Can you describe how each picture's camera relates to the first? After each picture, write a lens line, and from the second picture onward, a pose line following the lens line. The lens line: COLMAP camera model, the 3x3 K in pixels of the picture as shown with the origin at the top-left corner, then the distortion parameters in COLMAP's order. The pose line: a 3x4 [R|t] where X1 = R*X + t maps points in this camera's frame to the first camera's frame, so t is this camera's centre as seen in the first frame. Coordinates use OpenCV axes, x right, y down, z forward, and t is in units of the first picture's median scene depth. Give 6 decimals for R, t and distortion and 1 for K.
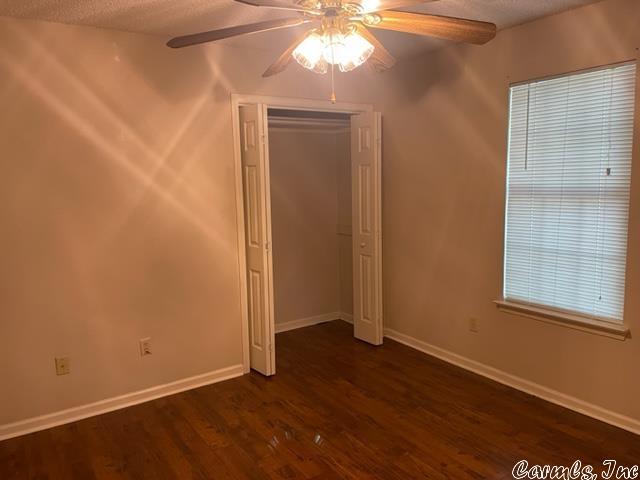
lens RADIAL K [[483.5, 0, 314.7], [0, 483.5, 242.8], [0, 0, 1]] dist [0.051005, -0.064391]
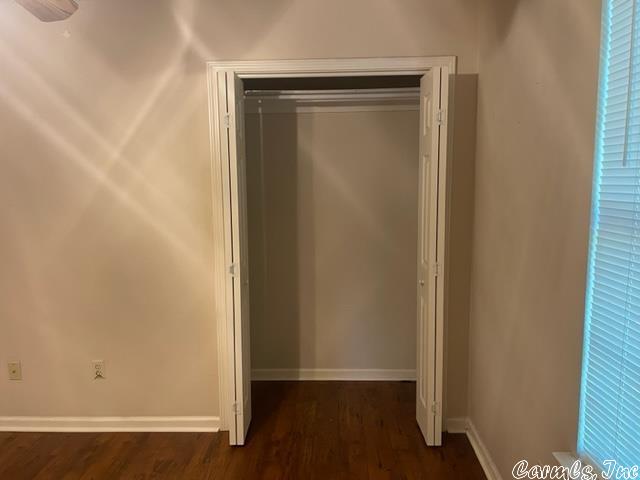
lens RADIAL K [[483.5, 0, 320.6], [0, 483.5, 240.6], [0, 0, 1]] dist [0.051005, -0.064391]
pose [[0.816132, 0.093438, -0.570261, 0.446476], [-0.088252, 0.995418, 0.036798, -0.079598], [0.571086, 0.020294, 0.820639, 0.515175]]
